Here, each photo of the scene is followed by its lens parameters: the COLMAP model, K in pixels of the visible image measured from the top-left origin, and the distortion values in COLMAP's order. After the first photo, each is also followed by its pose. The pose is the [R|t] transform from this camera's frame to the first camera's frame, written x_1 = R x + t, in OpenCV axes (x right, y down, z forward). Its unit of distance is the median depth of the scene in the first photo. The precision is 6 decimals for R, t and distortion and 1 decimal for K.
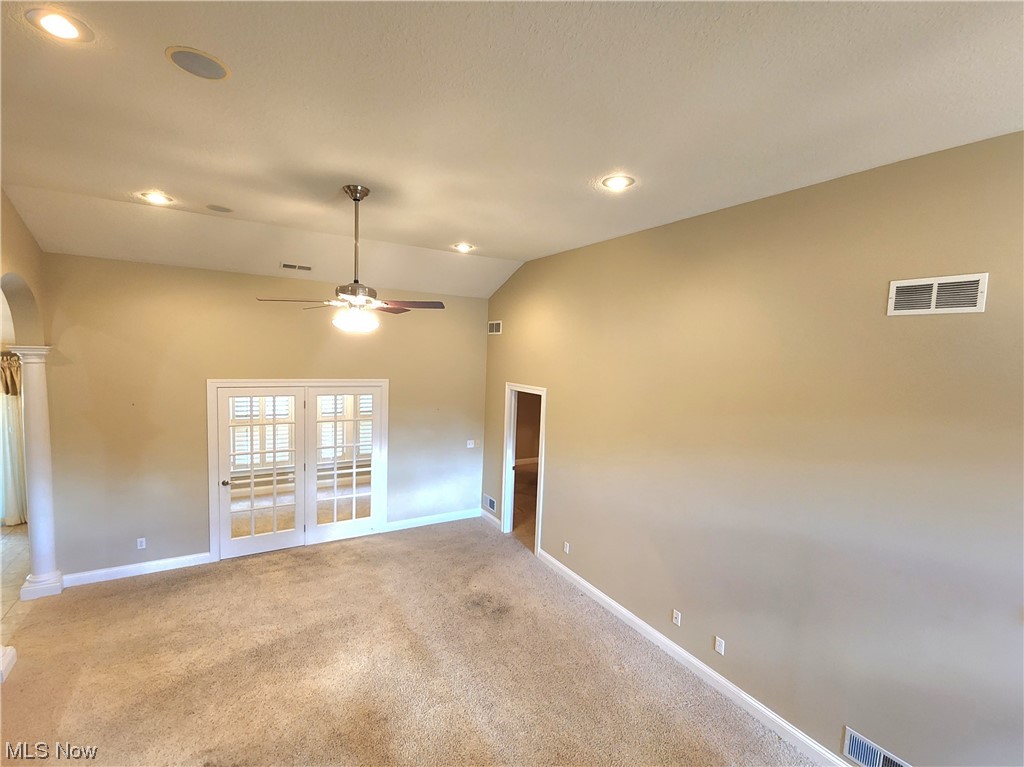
lens RADIAL K [[453.1, 0, 512.0], [0, 453.1, 383.5], [0, 0, 1]] dist [-0.000402, -0.000244]
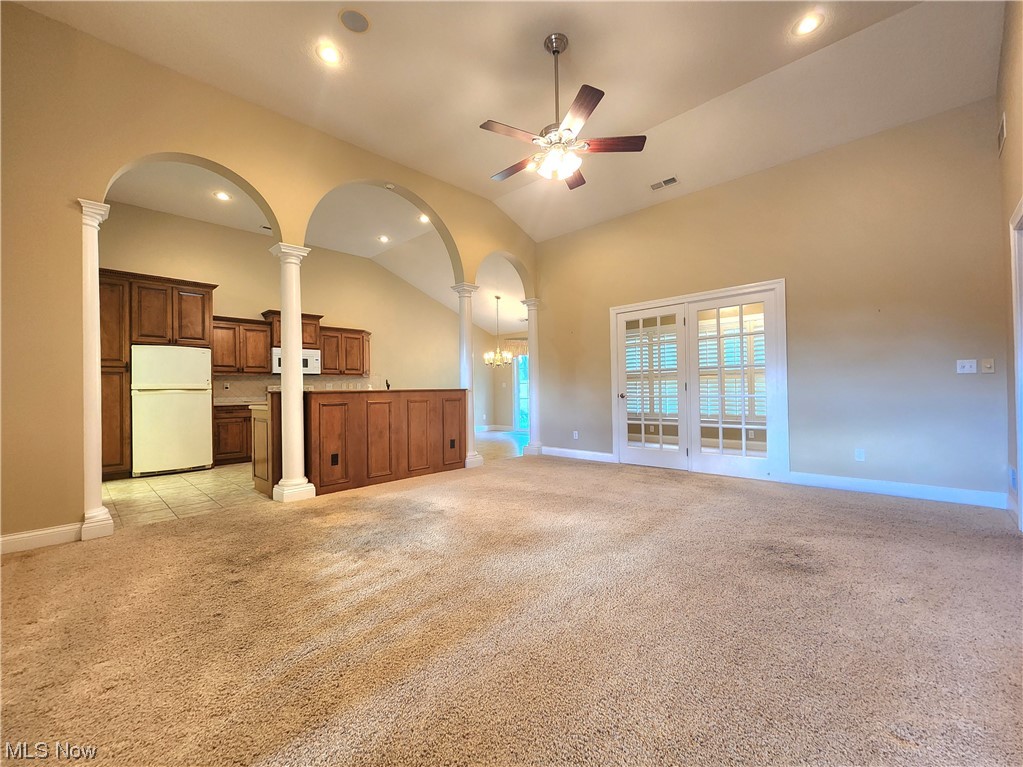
lens RADIAL K [[426.3, 0, 499.7], [0, 426.3, 386.9], [0, 0, 1]] dist [-0.000994, -0.000398]
pose [[0.239707, -0.052296, -0.969436, 0.374478], [-0.049122, 0.996616, -0.065908, 0.304852], [0.969602, 0.063419, 0.236327, 0.467110]]
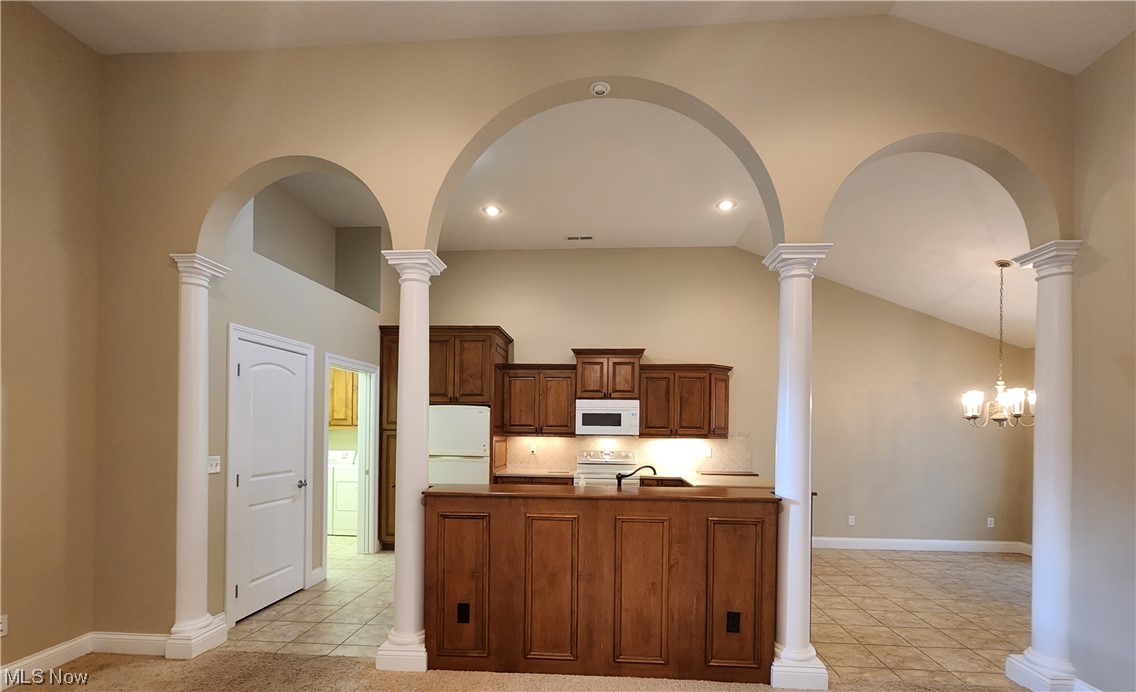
lens RADIAL K [[507.5, 0, 572.0], [0, 507.5, 435.2], [0, 0, 1]] dist [-0.000487, -0.000076]
pose [[-0.578531, -0.038019, -0.814774, -0.156873], [-0.097184, 0.995010, 0.022576, 0.177264], [0.809850, 0.092244, -0.579339, 0.788106]]
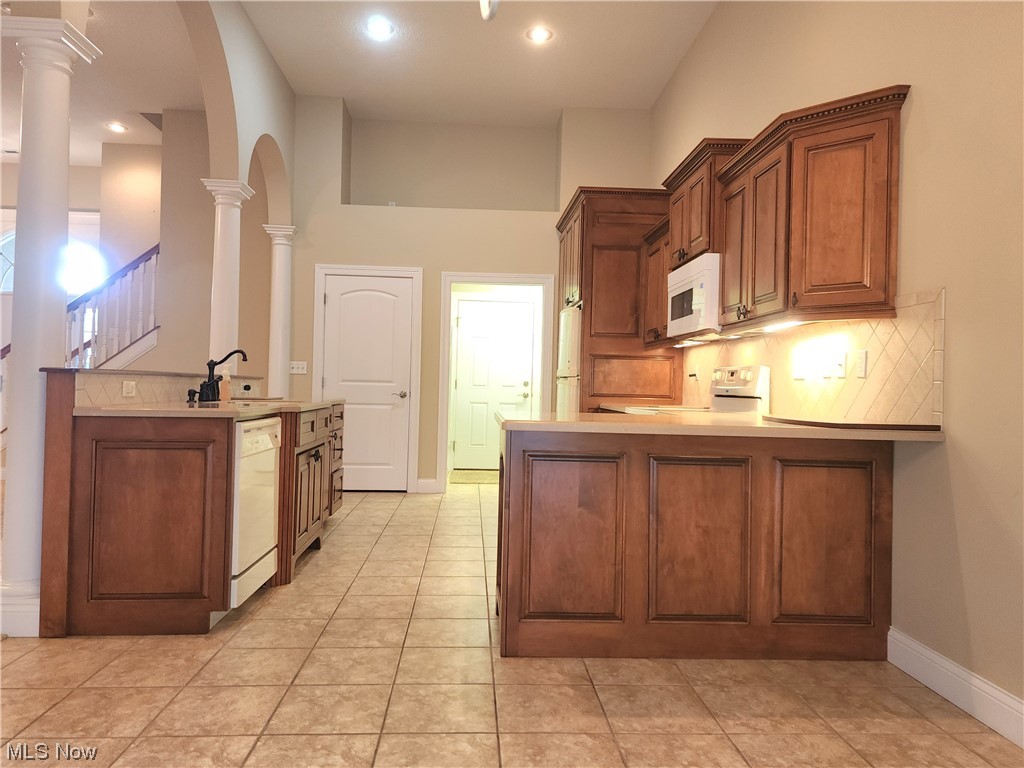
lens RADIAL K [[713.0, 0, 512.0], [0, 713.0, 384.0], [0, 0, 1]] dist [0.031477, -0.000835]
pose [[-0.883986, -0.057827, 0.463923, -1.449759], [-0.021695, 0.996326, 0.082851, 0.189111], [-0.467009, 0.063174, -0.881993, 1.020018]]
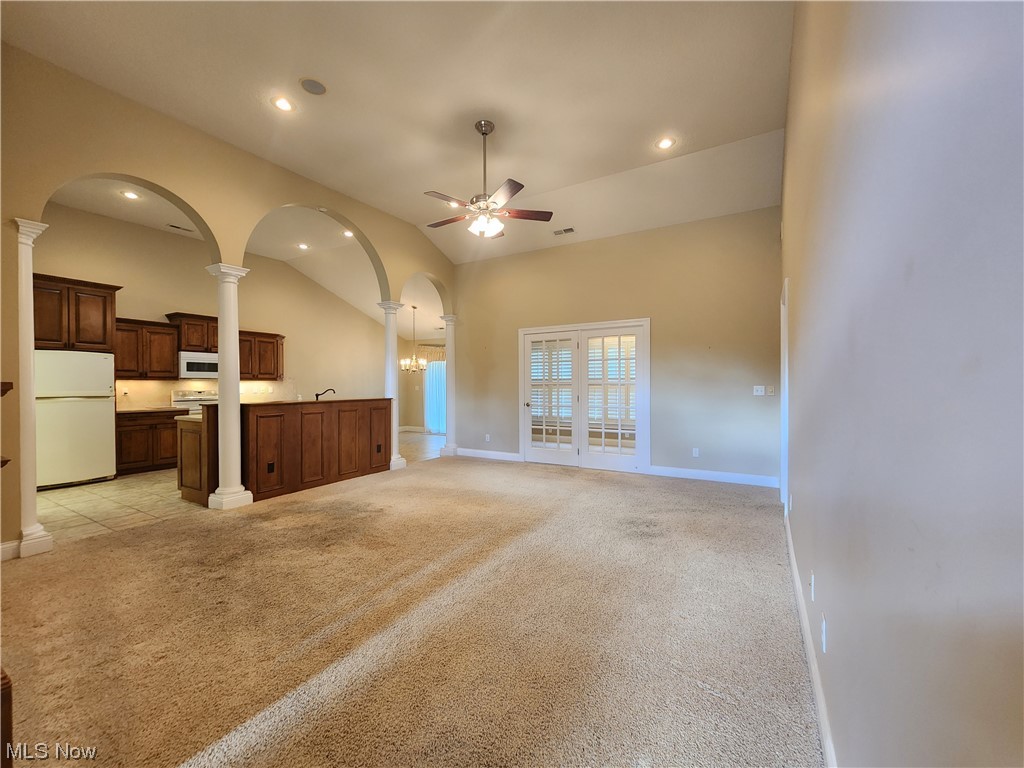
lens RADIAL K [[426.7, 0, 500.2], [0, 426.7, 387.4], [0, 0, 1]] dist [-0.000994, -0.000398]
pose [[0.455376, -0.035887, -0.889576, 0.508405], [-0.046494, 0.996865, -0.064016, 0.273143], [0.889084, 0.070511, 0.452280, 0.363876]]
